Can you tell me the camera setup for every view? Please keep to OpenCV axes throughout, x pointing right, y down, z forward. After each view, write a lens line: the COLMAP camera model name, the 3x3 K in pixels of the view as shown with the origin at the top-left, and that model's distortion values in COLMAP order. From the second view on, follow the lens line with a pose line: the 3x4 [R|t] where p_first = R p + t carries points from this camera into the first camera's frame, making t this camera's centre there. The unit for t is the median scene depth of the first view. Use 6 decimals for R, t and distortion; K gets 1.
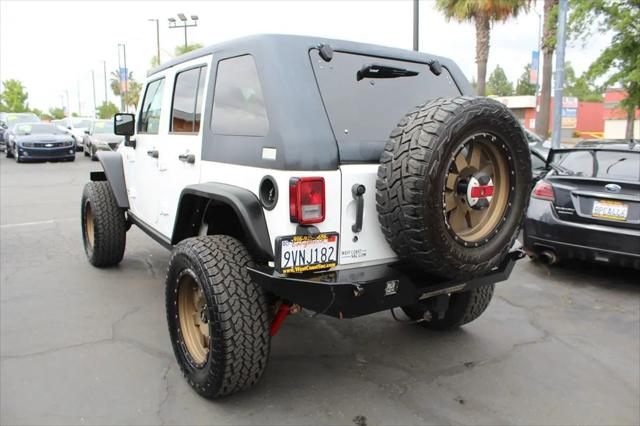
lens RADIAL K [[524.1, 0, 320.0], [0, 524.1, 213.0], [0, 0, 1]] dist [-0.172460, 0.150068]
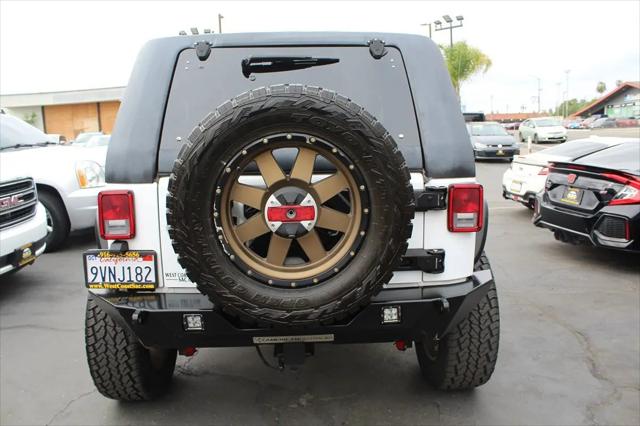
lens RADIAL K [[524.1, 0, 320.0], [0, 524.1, 213.0], [0, 0, 1]] dist [-0.172460, 0.150068]
pose [[0.851068, 0.044965, -0.523127, 0.746999], [-0.047063, 0.998849, 0.009290, -0.051607], [0.522942, 0.016713, 0.852204, 0.390705]]
